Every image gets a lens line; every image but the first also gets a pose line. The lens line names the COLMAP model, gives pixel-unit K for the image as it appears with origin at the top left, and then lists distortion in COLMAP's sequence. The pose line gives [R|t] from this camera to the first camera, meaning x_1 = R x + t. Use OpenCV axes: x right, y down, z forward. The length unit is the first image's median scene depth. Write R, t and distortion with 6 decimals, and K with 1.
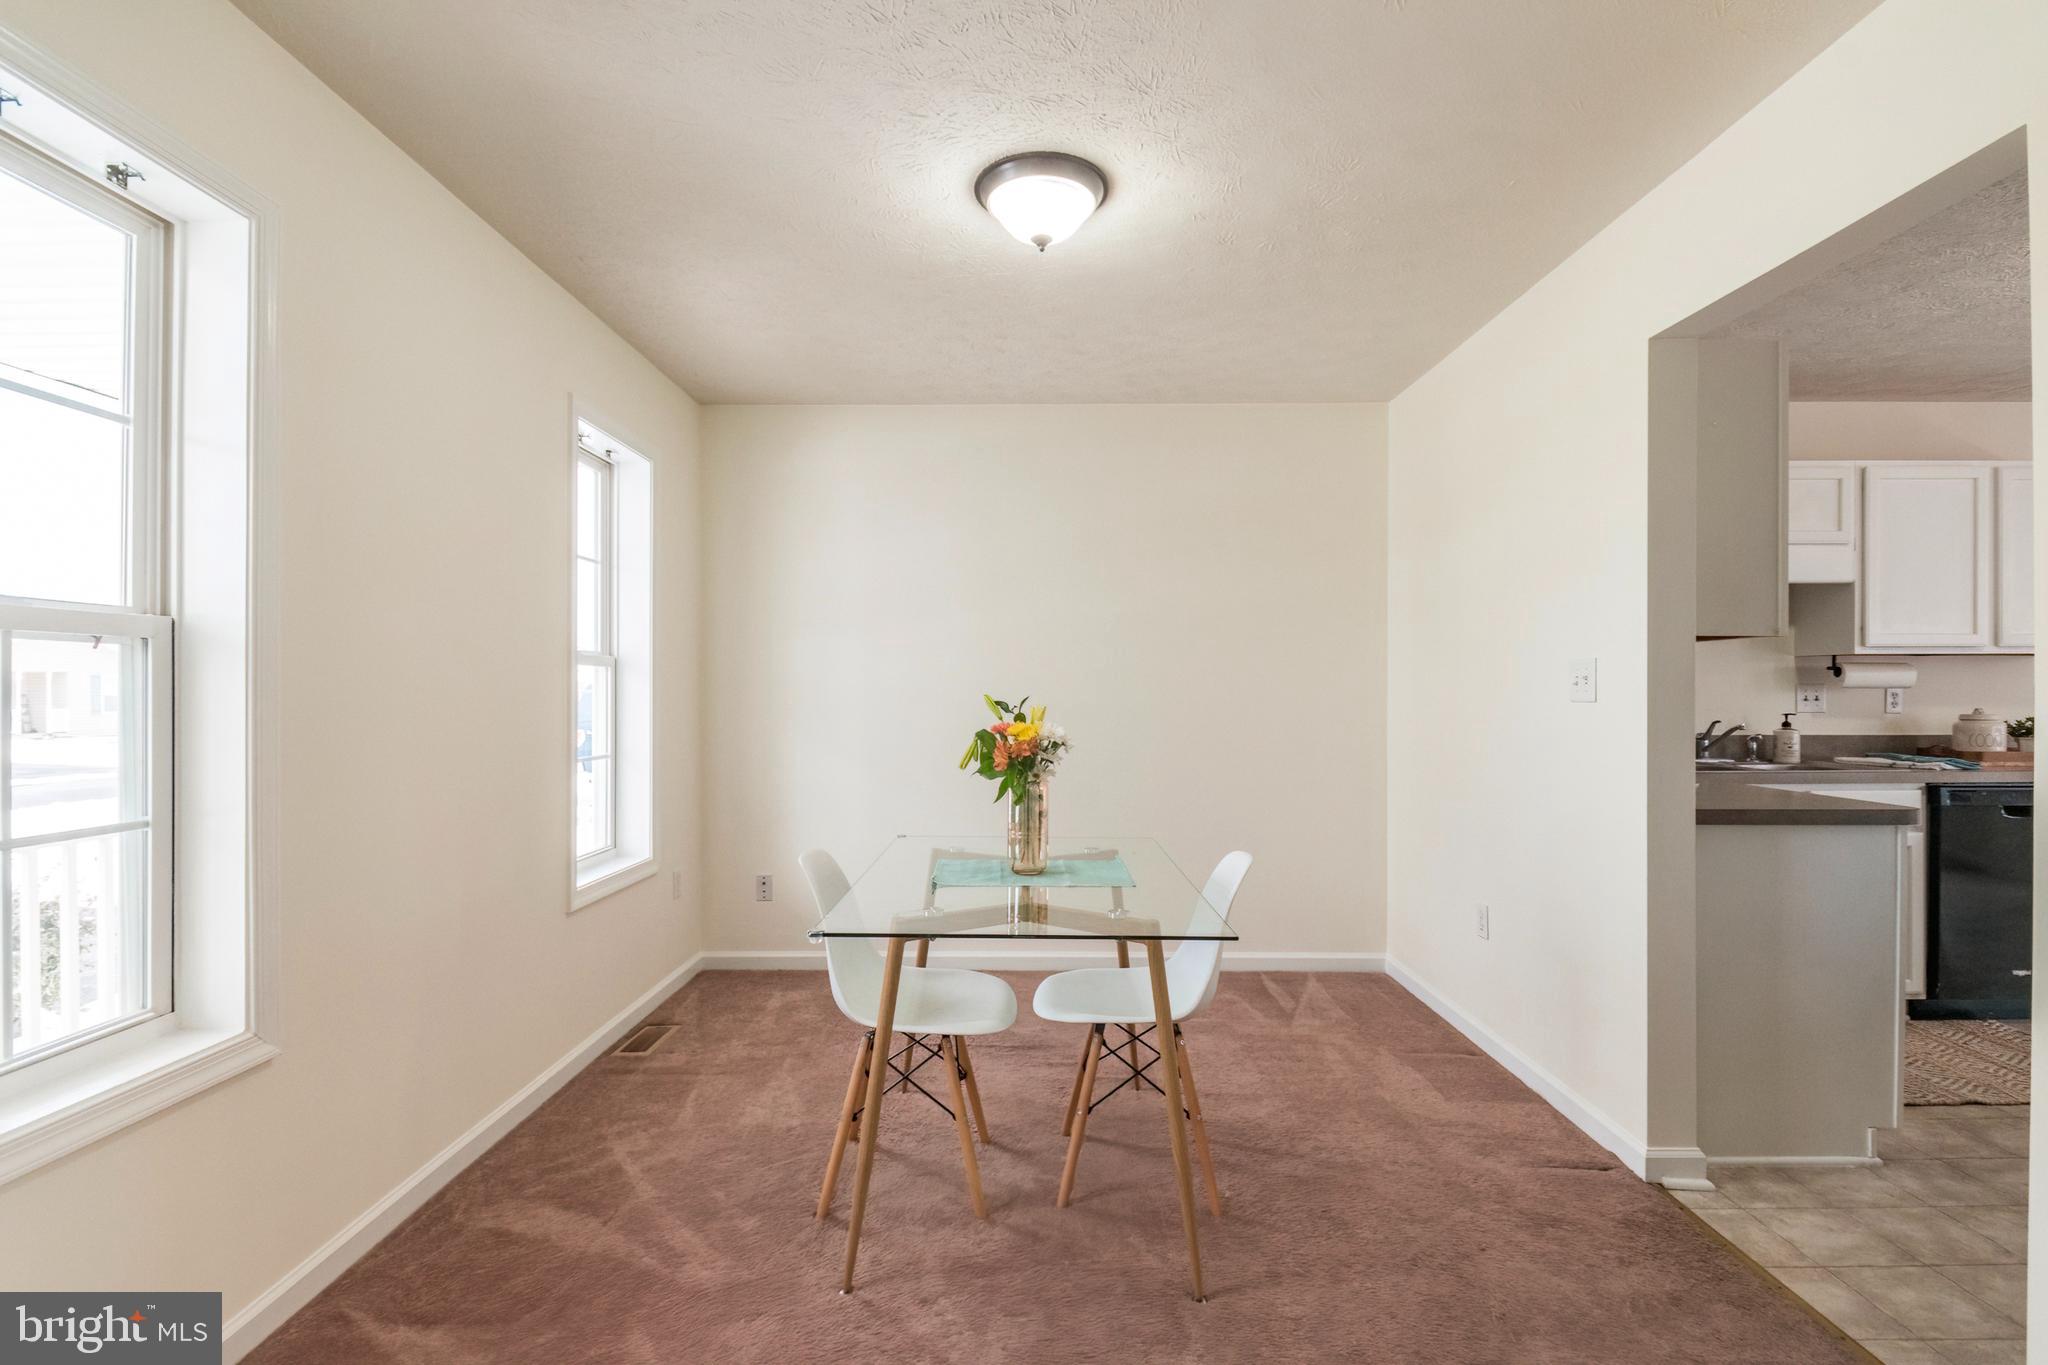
lens RADIAL K [[925.6, 0, 1015.8], [0, 925.6, 692.7], [0, 0, 1]] dist [0.004067, -0.007793]
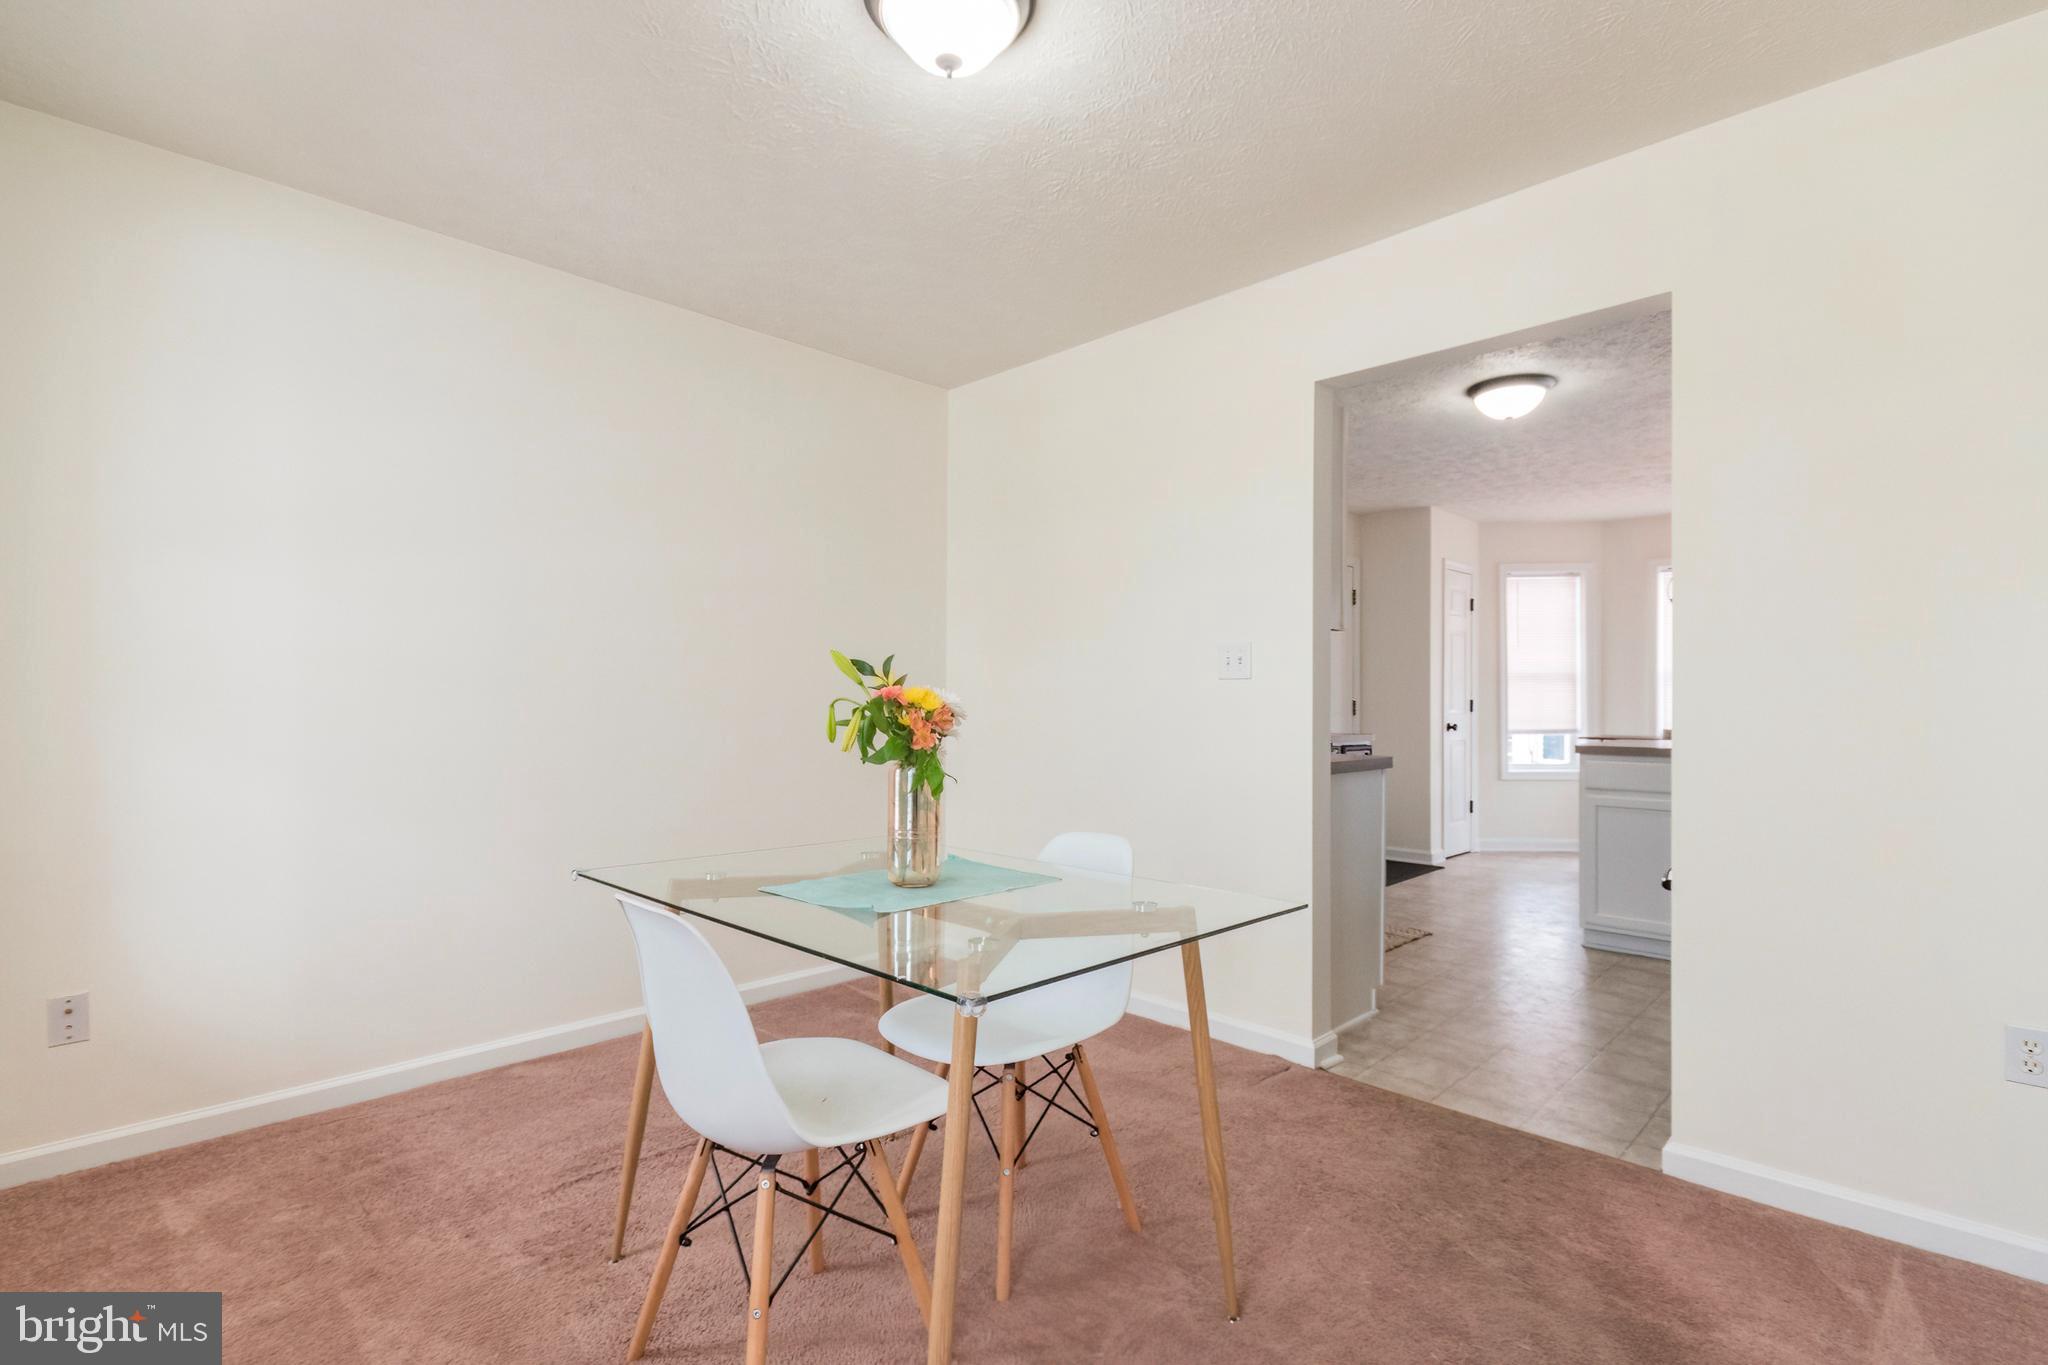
lens RADIAL K [[945.6, 0, 1003.8], [0, 945.6, 699.0], [0, 0, 1]] dist [-0.003220, -0.001163]
pose [[0.701240, 0.005666, 0.712903, -0.472722], [-0.003027, 0.999983, -0.004970, 0.043498], [-0.712919, 0.001327, 0.701245, 0.391176]]
